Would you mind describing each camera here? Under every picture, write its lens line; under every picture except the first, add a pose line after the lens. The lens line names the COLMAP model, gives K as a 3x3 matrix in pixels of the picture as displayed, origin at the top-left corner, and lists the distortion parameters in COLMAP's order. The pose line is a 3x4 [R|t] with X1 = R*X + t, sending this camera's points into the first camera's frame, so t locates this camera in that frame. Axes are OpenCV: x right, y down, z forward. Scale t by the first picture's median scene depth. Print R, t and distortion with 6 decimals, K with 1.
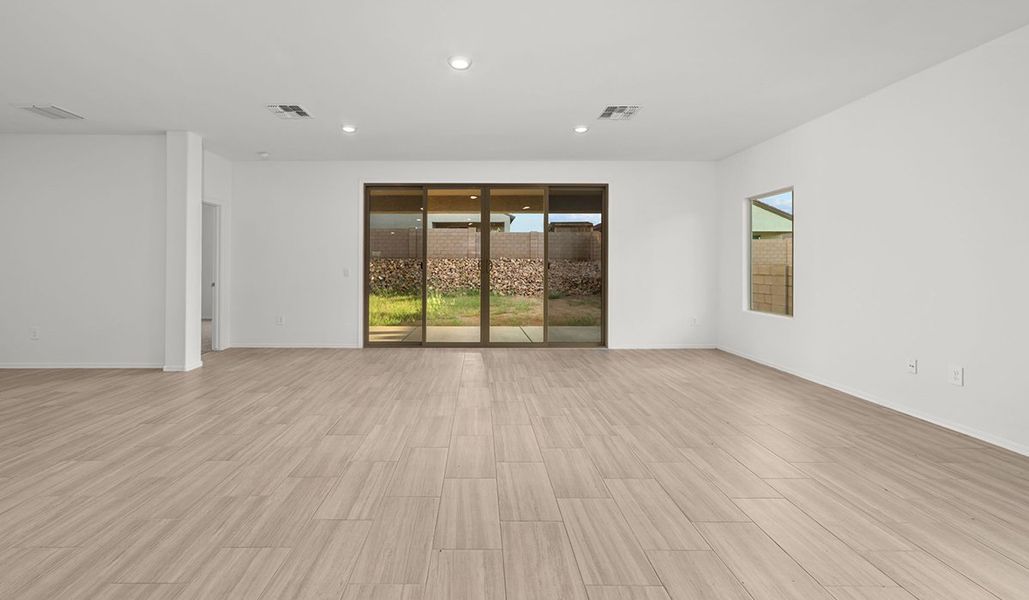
lens RADIAL K [[407.4, 0, 512.2], [0, 407.4, 293.4], [0, 0, 1]] dist [0.012136, 0.000175]
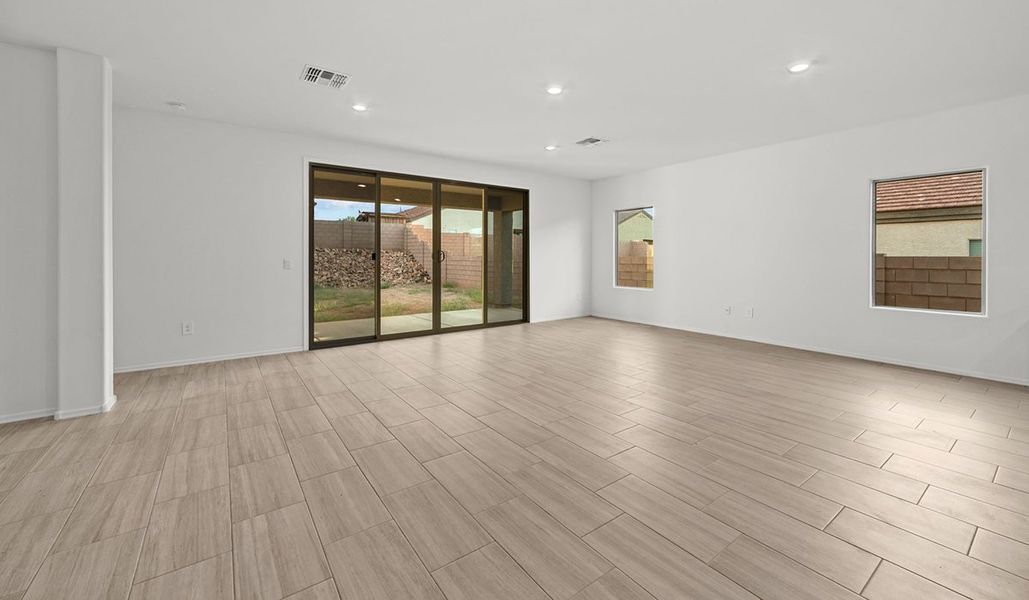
lens RADIAL K [[390.3, 0, 514.7], [0, 390.3, 281.8], [0, 0, 1]] dist [0.001822, 0.000112]
pose [[0.815287, -0.037218, 0.577859, -0.485439], [0.038014, 0.999220, 0.010723, -0.005347], [-0.577807, 0.013224, 0.816066, 0.061625]]
